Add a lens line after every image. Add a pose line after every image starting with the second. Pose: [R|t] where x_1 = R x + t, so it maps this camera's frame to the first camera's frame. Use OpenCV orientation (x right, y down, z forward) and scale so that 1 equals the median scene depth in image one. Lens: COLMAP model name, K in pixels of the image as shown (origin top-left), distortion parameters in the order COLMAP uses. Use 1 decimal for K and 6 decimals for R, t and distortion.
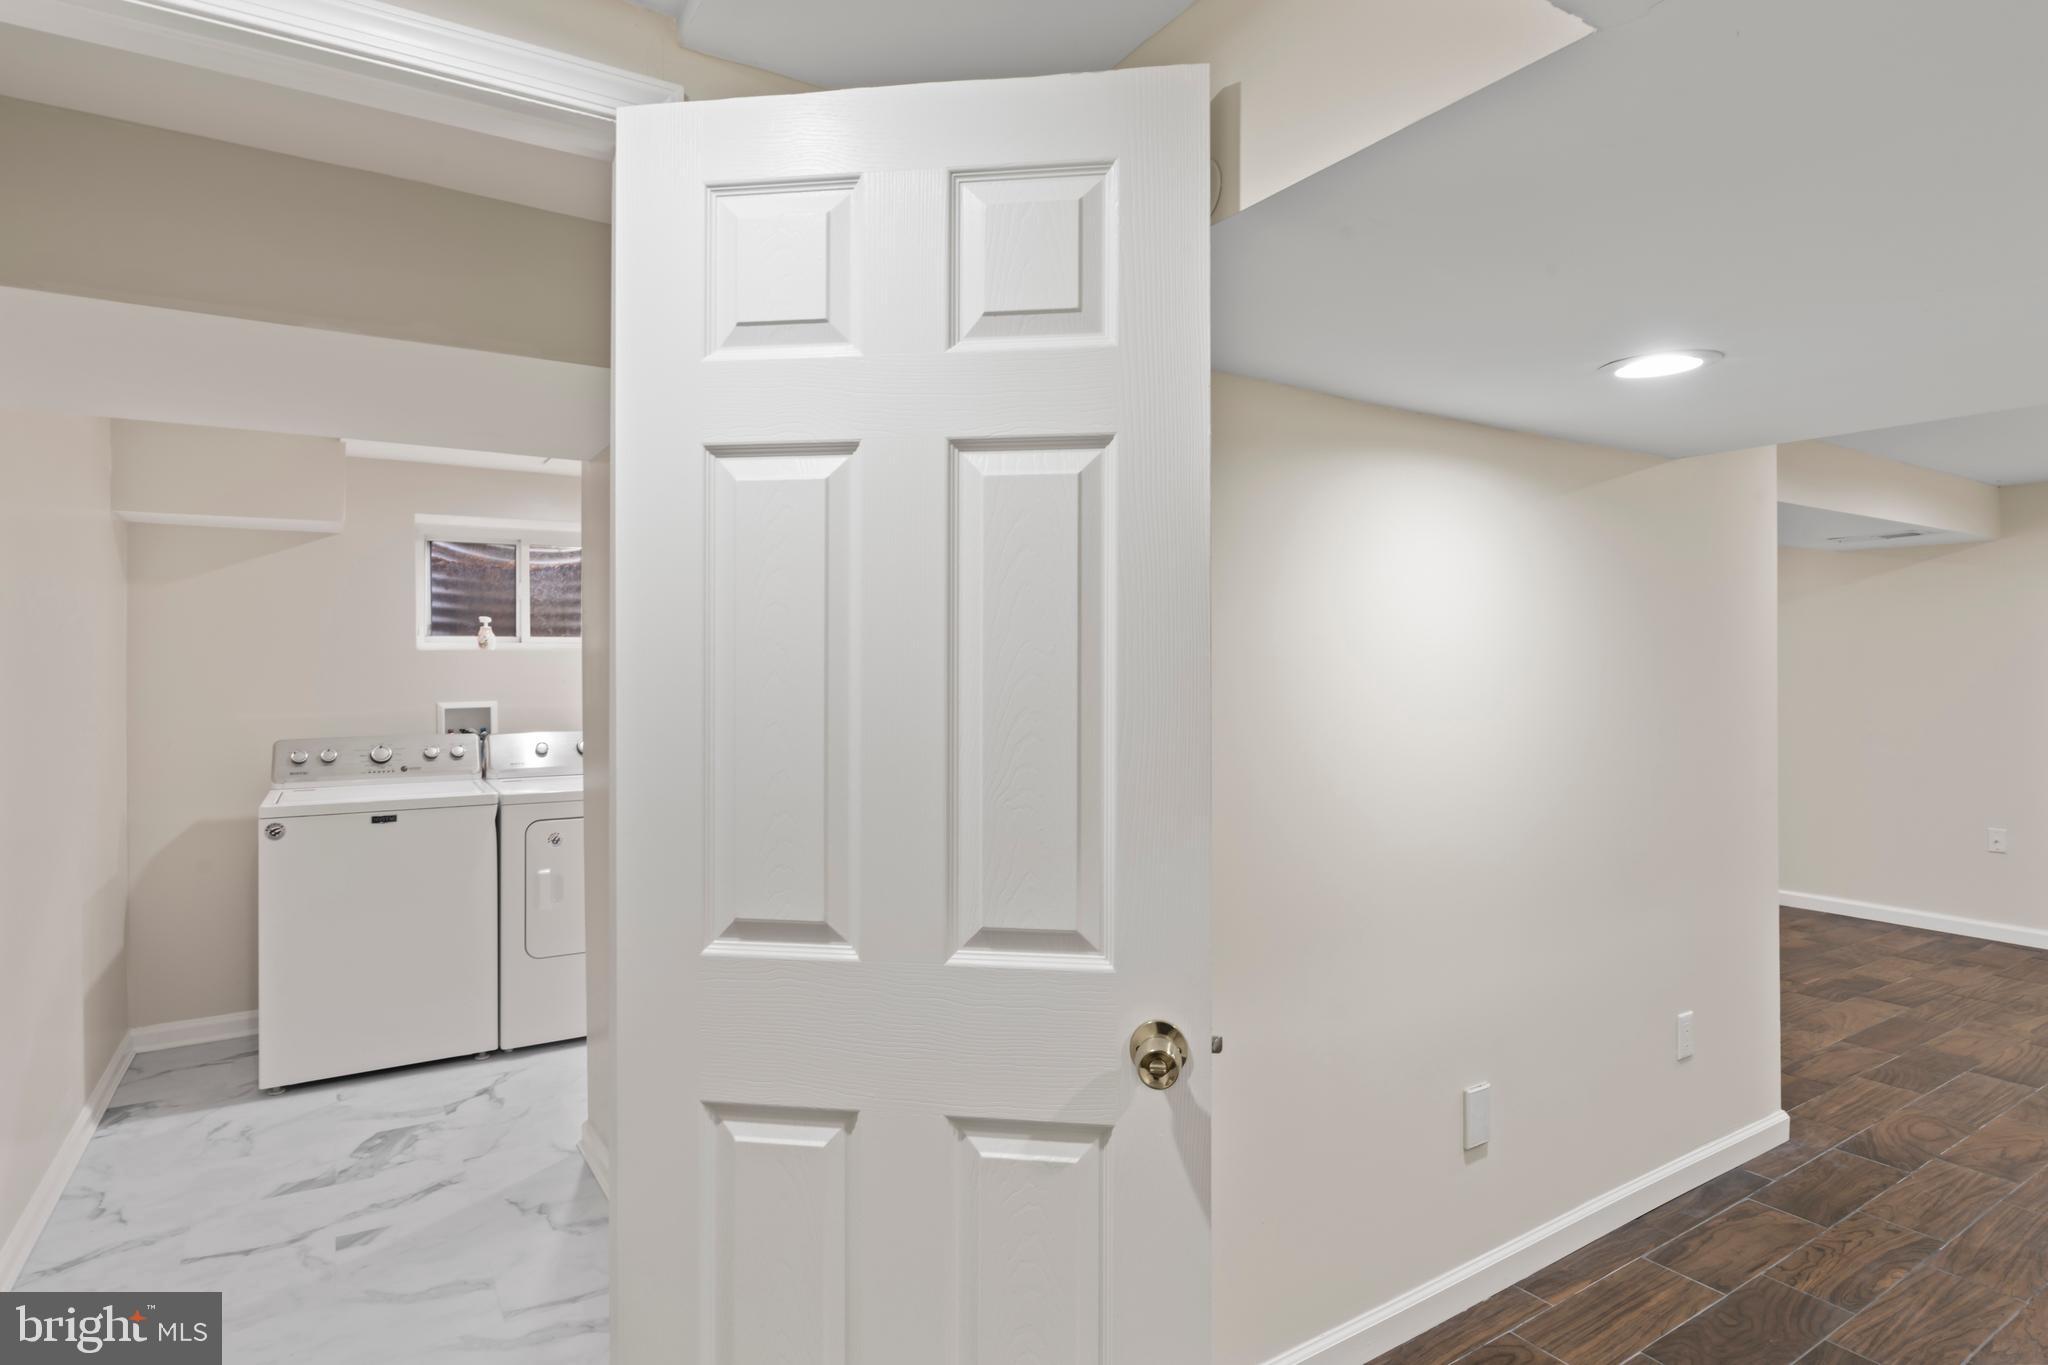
lens RADIAL K [[1083.7, 0, 1014.8], [0, 1083.7, 668.7], [0, 0, 1]] dist [-0.002857, 0.001883]
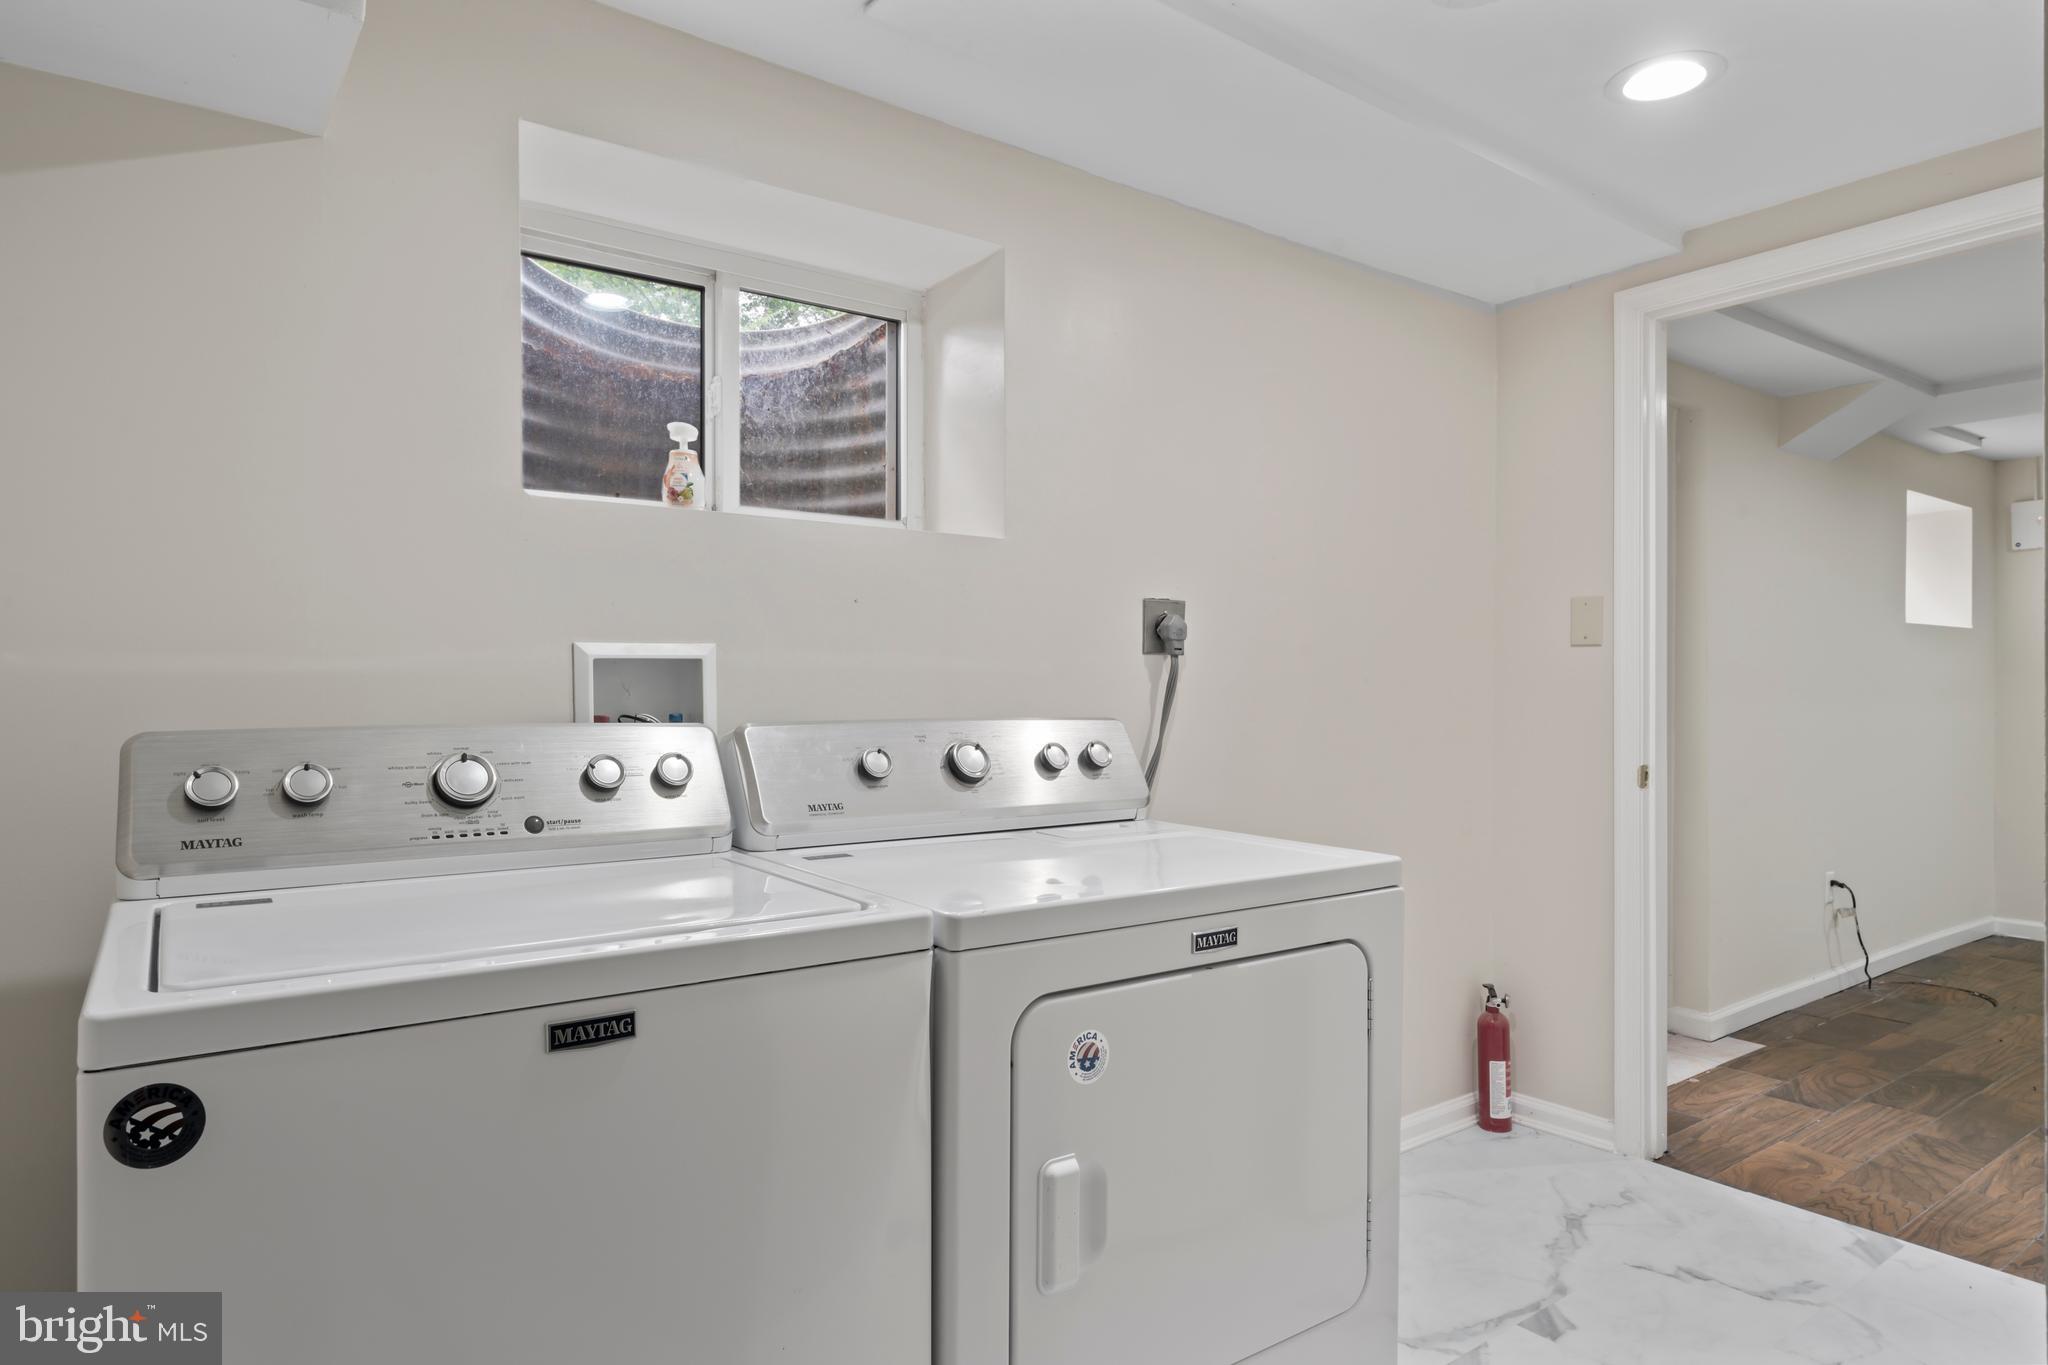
lens RADIAL K [[1209.3, 0, 1030.9], [0, 1209.3, 675.7], [0, 0, 1]] dist [-0.006794, -0.000312]
pose [[0.997991, -0.001477, 0.063344, -0.367364], [0.002298, 0.999914, -0.012890, 0.044357], [-0.063320, 0.013010, 0.997908, 0.525329]]
